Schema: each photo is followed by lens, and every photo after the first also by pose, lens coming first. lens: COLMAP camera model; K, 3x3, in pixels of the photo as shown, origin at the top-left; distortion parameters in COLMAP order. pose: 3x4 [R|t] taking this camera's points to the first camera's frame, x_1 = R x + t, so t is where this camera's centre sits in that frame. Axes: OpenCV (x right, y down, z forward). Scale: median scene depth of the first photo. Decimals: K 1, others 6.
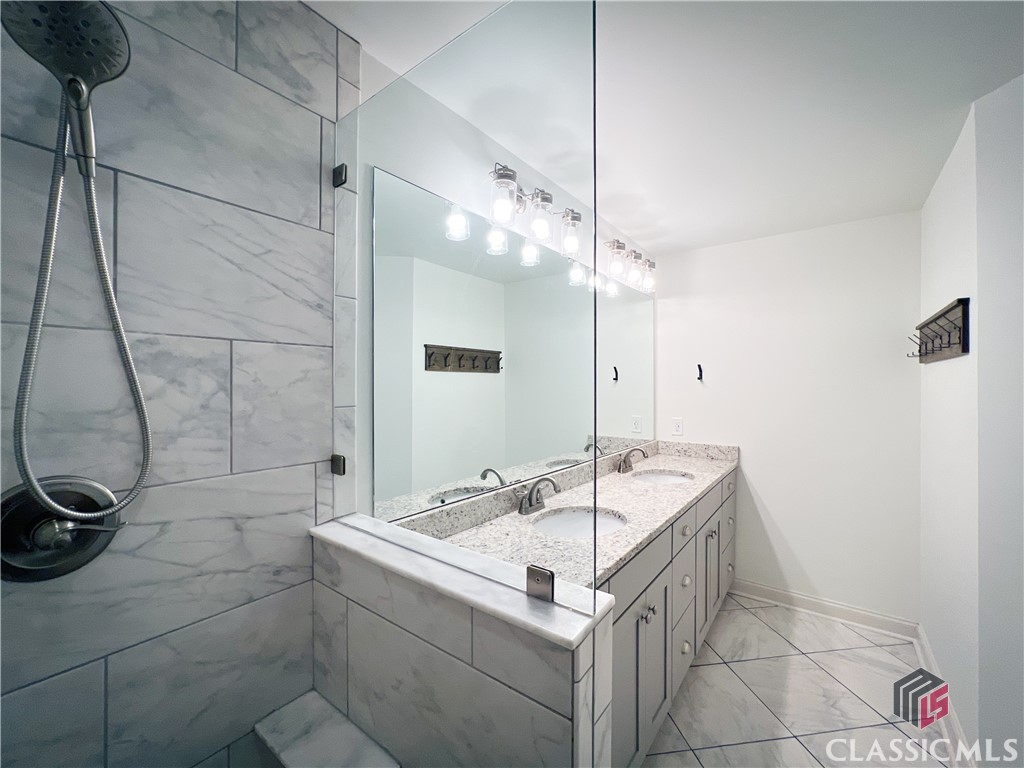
lens RADIAL K [[427.5, 0, 513.6], [0, 427.5, 383.6], [0, 0, 1]] dist [-0.004211, 0.000669]
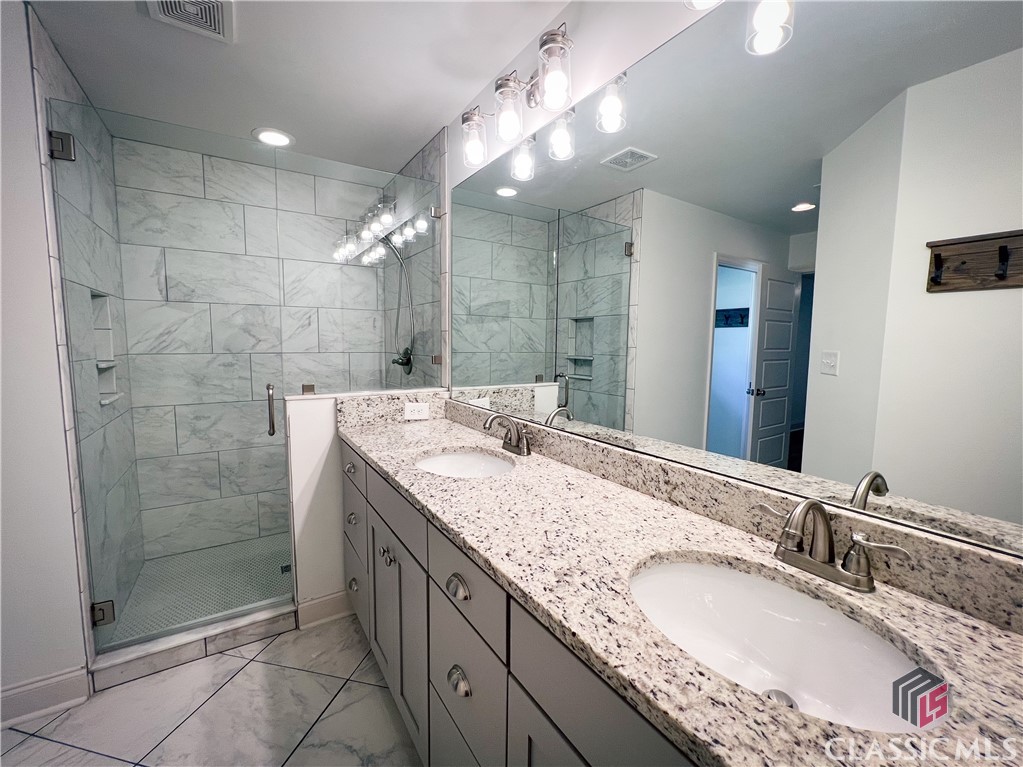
lens RADIAL K [[427.0, 0, 513.9], [0, 427.0, 383.1], [0, 0, 1]] dist [-0.004211, 0.000669]
pose [[-0.341305, 0.086030, -0.936007, 0.739443], [-0.008875, 0.995463, 0.094731, 0.055748], [0.939911, 0.040639, -0.338994, 1.088330]]
